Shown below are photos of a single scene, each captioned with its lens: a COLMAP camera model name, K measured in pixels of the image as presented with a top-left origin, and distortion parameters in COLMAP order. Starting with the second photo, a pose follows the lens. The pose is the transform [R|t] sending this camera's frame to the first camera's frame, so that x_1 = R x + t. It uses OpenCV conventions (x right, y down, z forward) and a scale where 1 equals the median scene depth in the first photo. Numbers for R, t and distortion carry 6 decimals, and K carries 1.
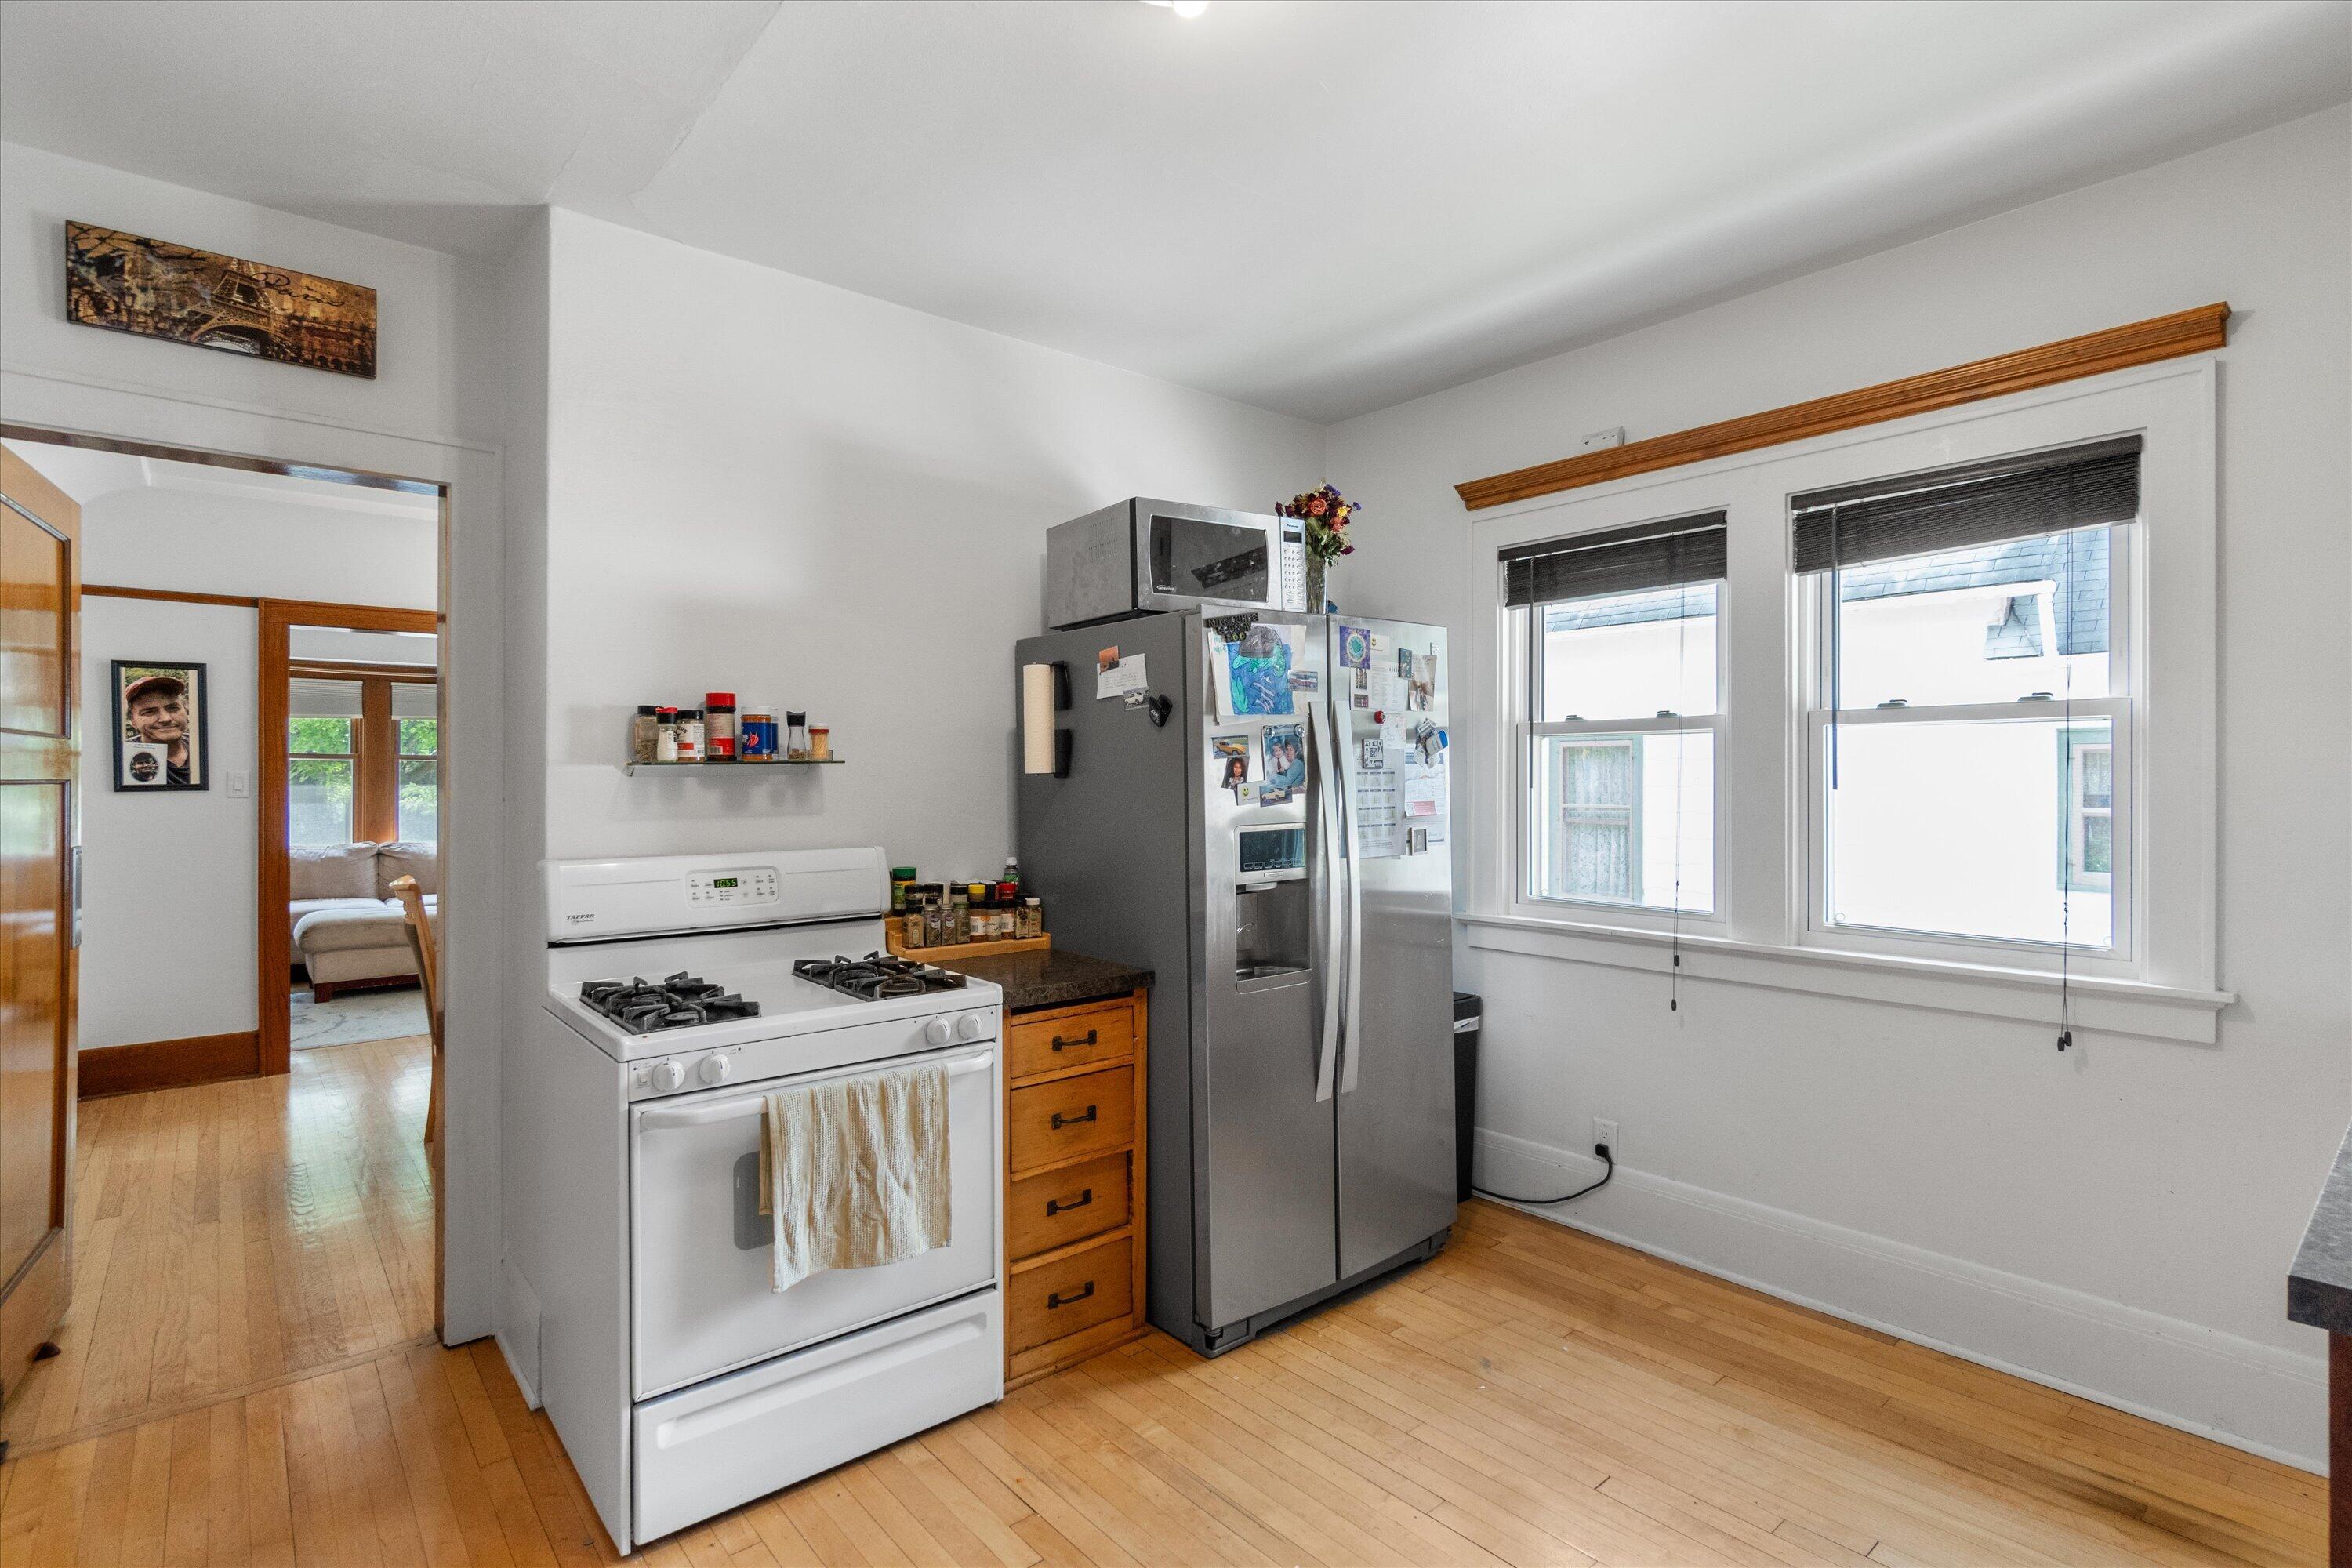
lens RADIAL K [[1166.0, 0, 1151.5], [0, 1166.0, 780.0], [0, 0, 1]] dist [-0.000793, 0.001167]
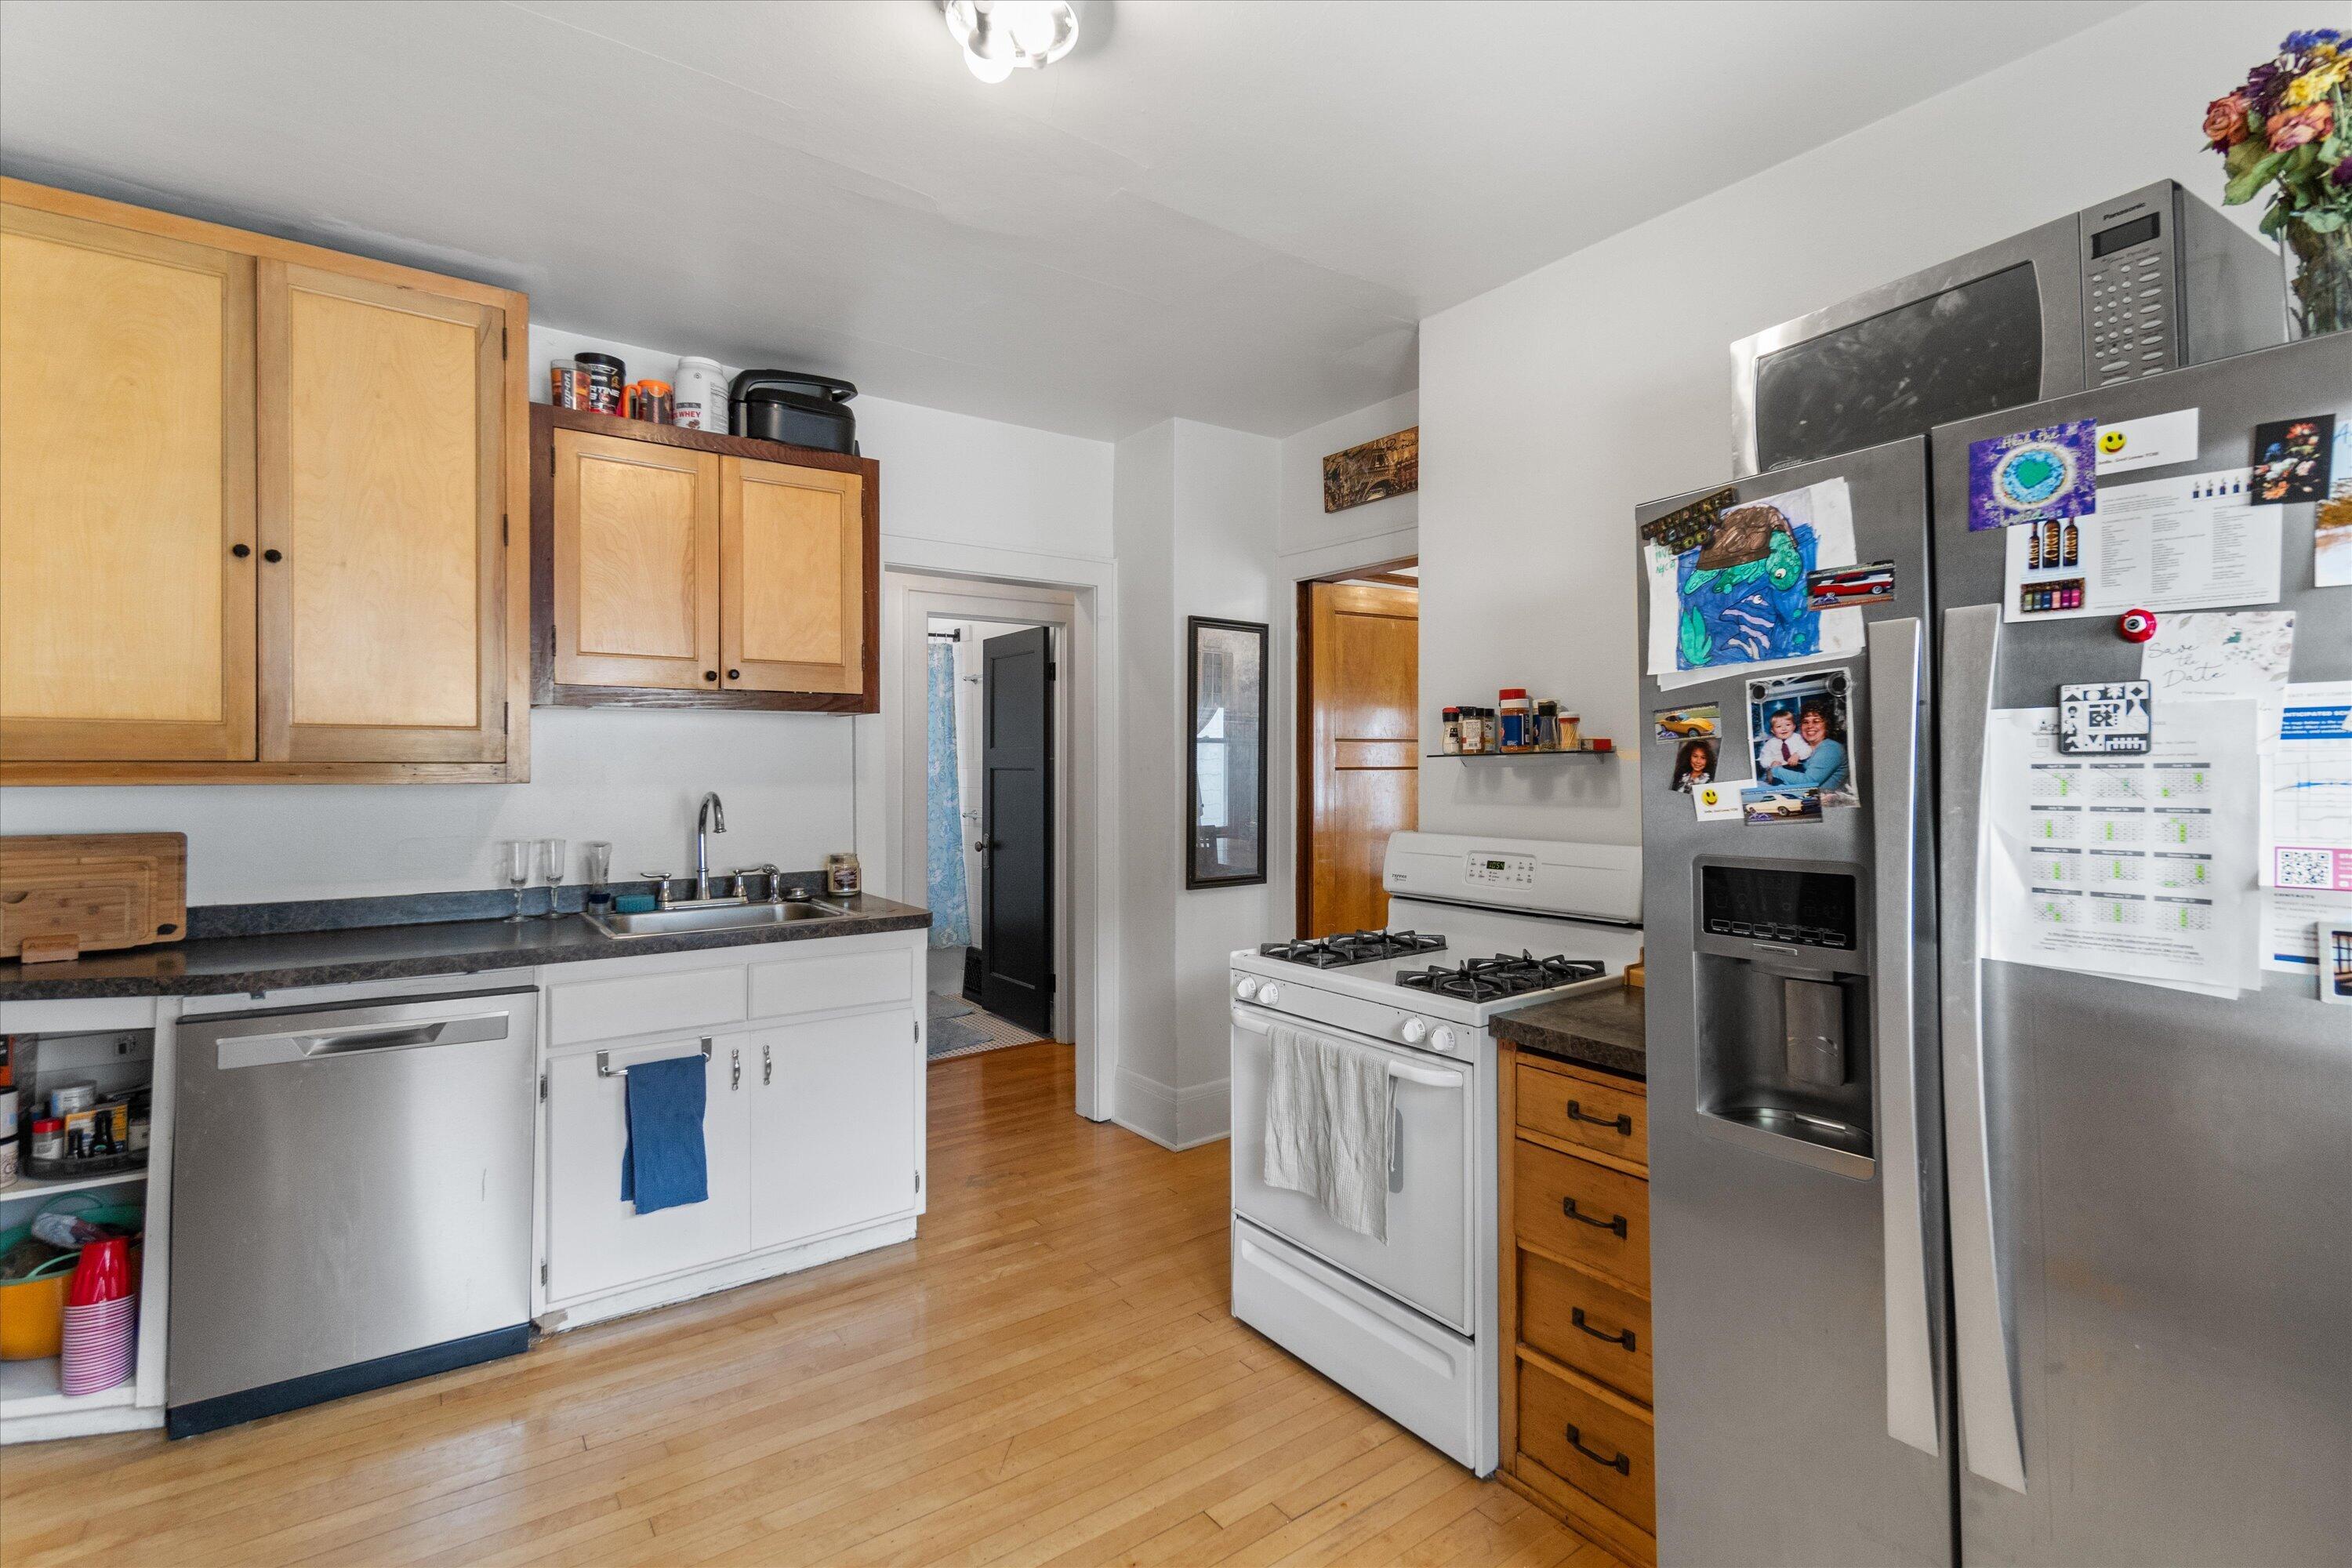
lens RADIAL K [[1068.6, 0, 1204.9], [0, 1068.6, 765.4], [0, 0, 1]] dist [0.000944, 0.000305]
pose [[-0.044637, 0.004124, -0.998995, 0.587884], [0.000709, 0.999991, 0.004096, -0.008027], [0.999003, -0.000526, -0.044640, 0.712076]]
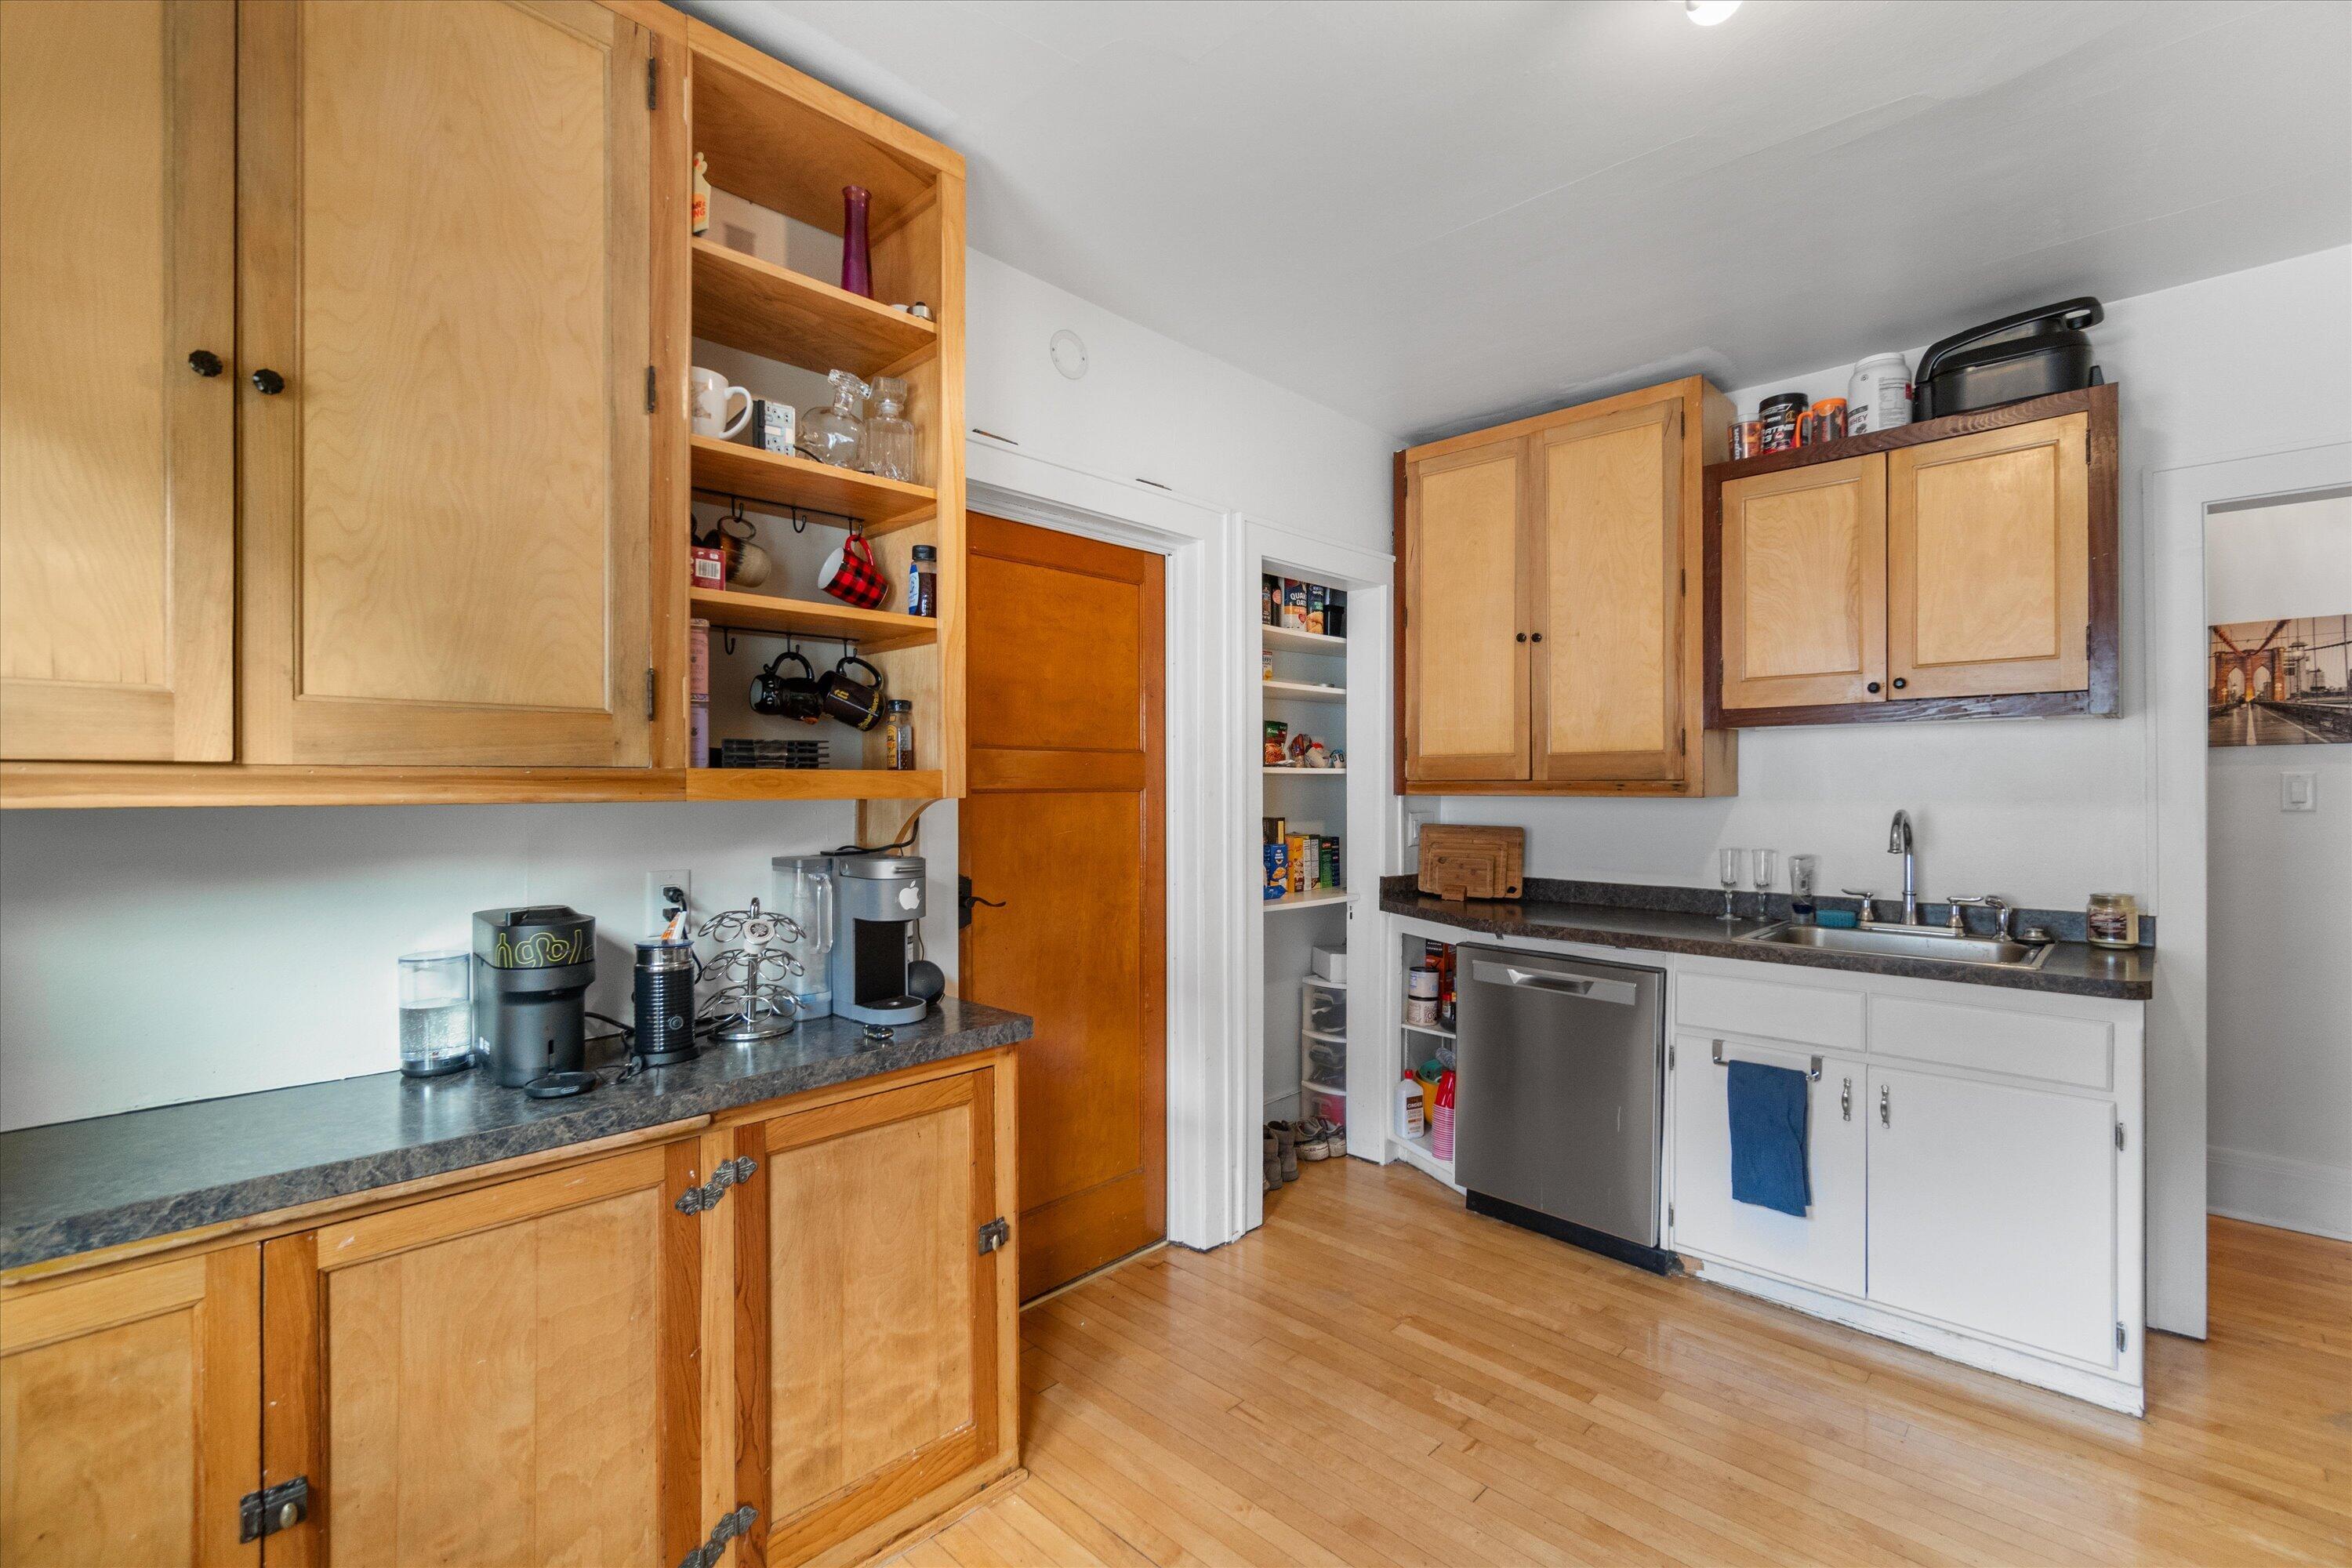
lens RADIAL K [[1040.0, 0, 1176.0], [0, 1040.0, 784.0], [0, 0, 1]] dist [-0.002140, 0.000031]
pose [[-0.992504, 0.006169, -0.122055, 0.338423], [0.006289, 0.999980, -0.000601, -0.005513], [0.122048, -0.001364, -0.992523, 1.050847]]
